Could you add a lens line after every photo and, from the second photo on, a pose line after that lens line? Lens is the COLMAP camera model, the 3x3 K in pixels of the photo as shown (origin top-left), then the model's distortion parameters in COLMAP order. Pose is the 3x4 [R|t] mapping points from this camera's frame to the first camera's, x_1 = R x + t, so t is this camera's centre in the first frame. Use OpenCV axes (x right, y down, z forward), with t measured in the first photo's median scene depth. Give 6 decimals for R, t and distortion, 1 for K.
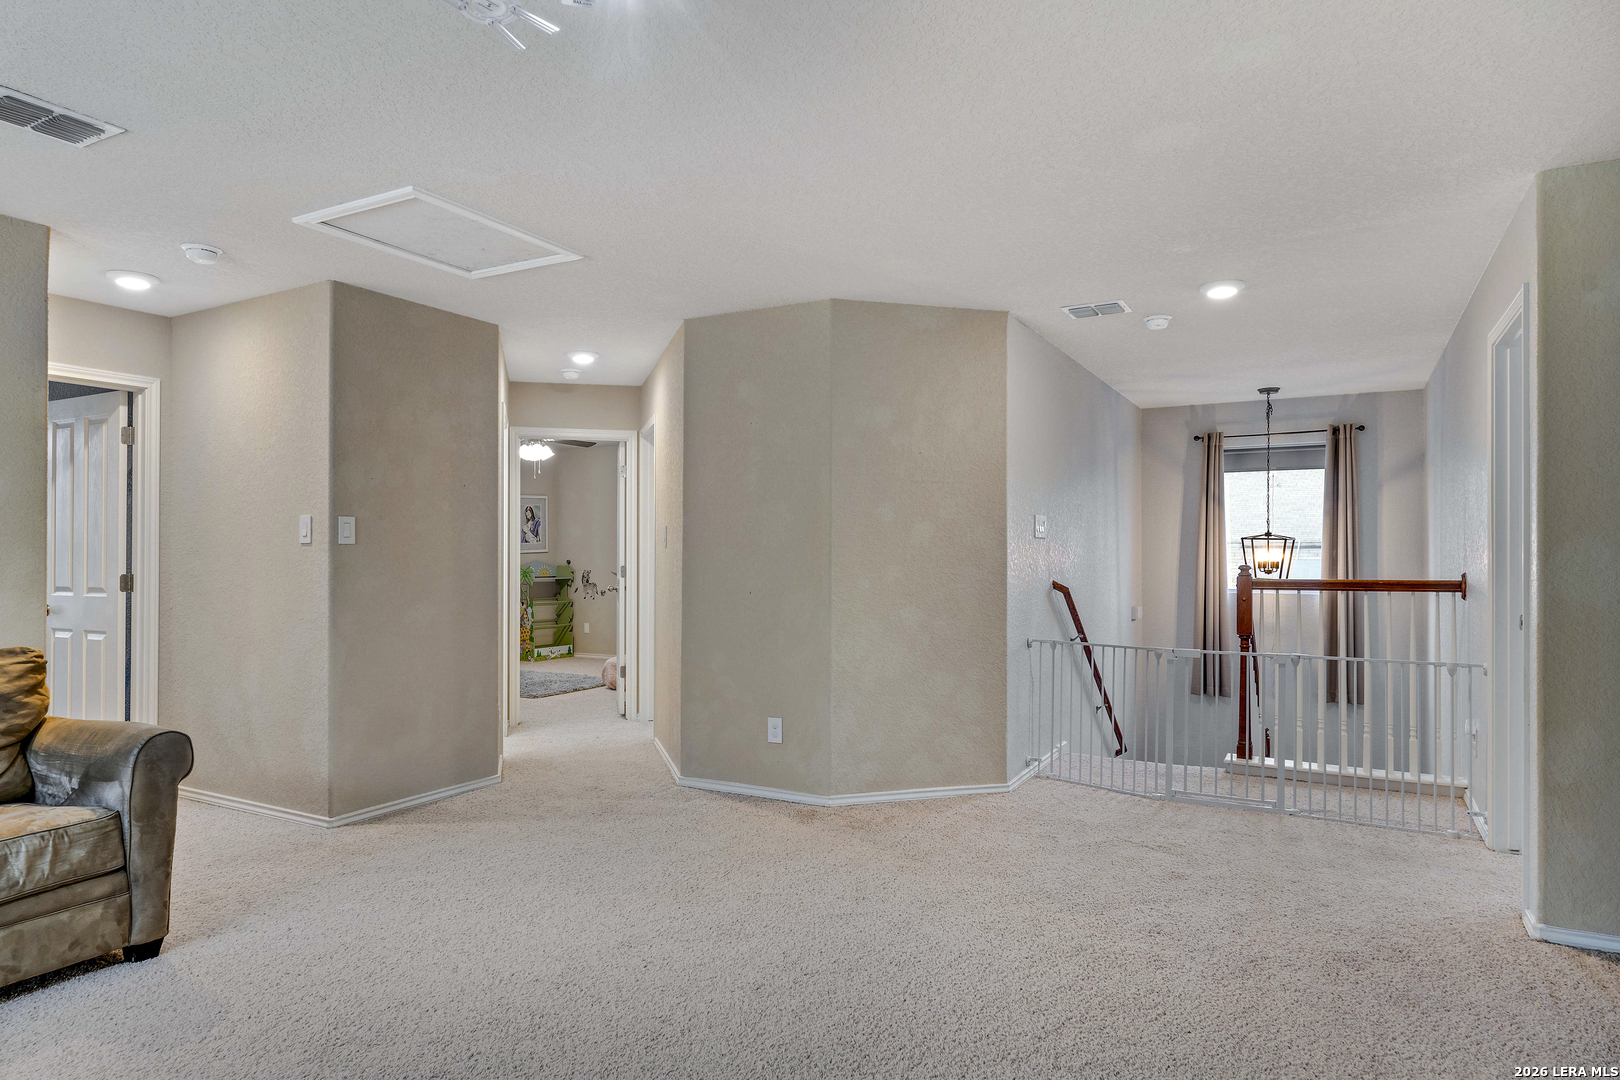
lens RADIAL K [[953.3, 0, 810.0], [0, 953.3, 545.2], [0, 0, 1]] dist [-0.000093, 0.000011]
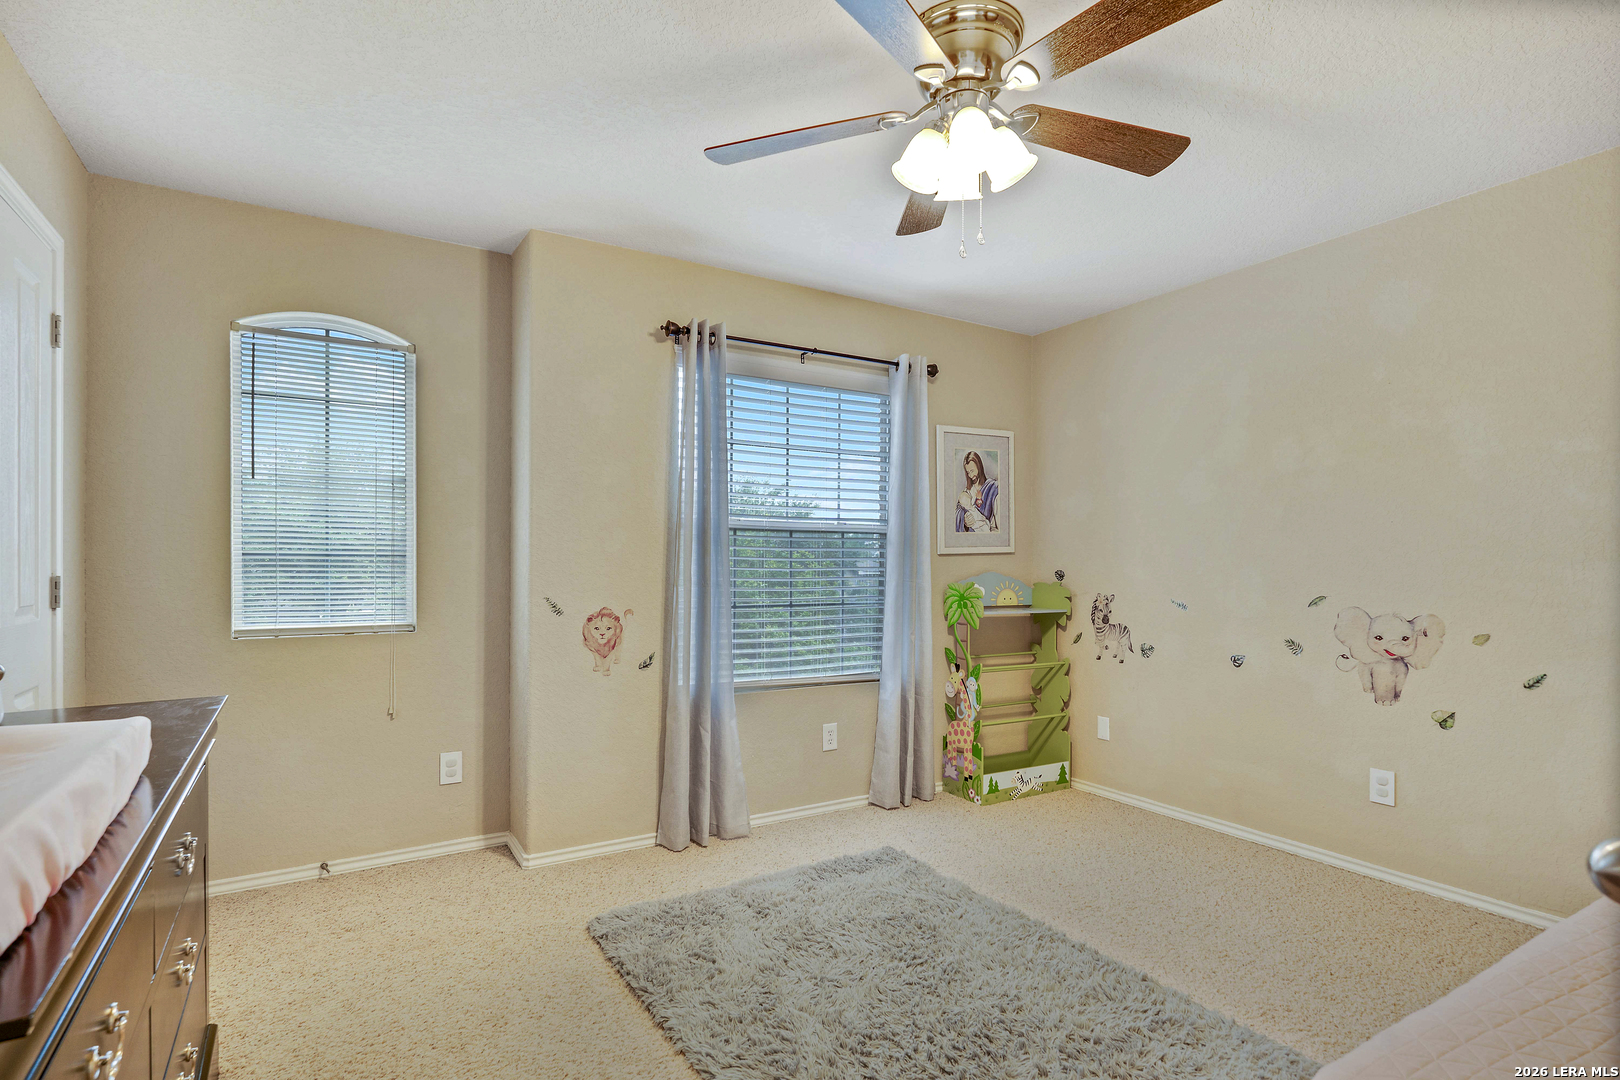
lens RADIAL K [[808.6, 0, 810.0], [0, 808.6, 553.4], [0, 0, 1]] dist [0.000181, 0.000005]
pose [[0.869579, 0.001087, -0.493793, -0.169259], [-0.003262, 0.999988, -0.003544, 0.009553], [0.493784, 0.004692, 0.869572, 0.617495]]
